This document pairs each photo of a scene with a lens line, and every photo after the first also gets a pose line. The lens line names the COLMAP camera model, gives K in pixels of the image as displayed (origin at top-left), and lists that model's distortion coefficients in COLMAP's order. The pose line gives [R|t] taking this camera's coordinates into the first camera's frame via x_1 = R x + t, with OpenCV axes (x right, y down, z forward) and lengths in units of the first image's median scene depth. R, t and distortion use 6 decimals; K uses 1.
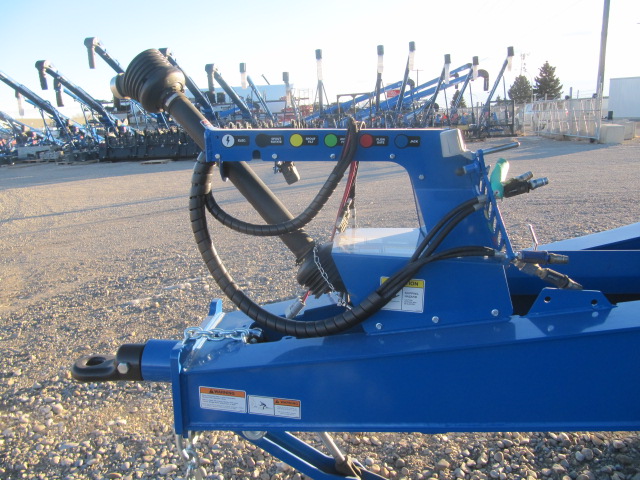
lens RADIAL K [[520.1, 0, 320.0], [0, 520.1, 240.0], [0, 0, 1]] dist [-0.011024, -0.007607]
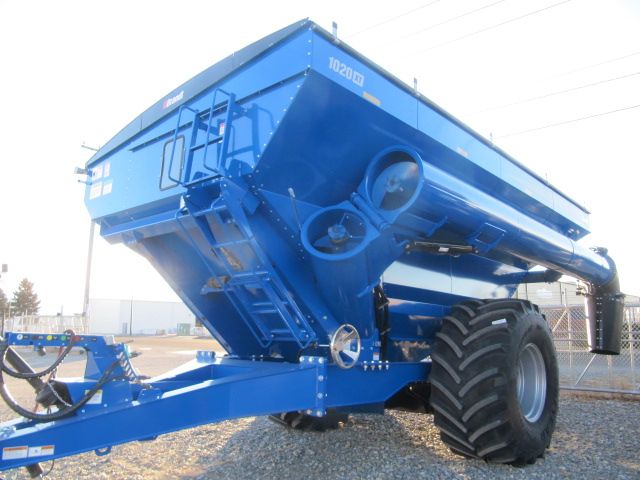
lens RADIAL K [[520.1, 0, 320.0], [0, 520.1, 240.0], [0, 0, 1]] dist [-0.011024, -0.007607]
pose [[0.599397, 0.171916, 0.781772, -1.295188], [0.152744, 0.934152, -0.322536, 0.370467], [-0.785743, 0.312738, 0.533669, -1.494537]]
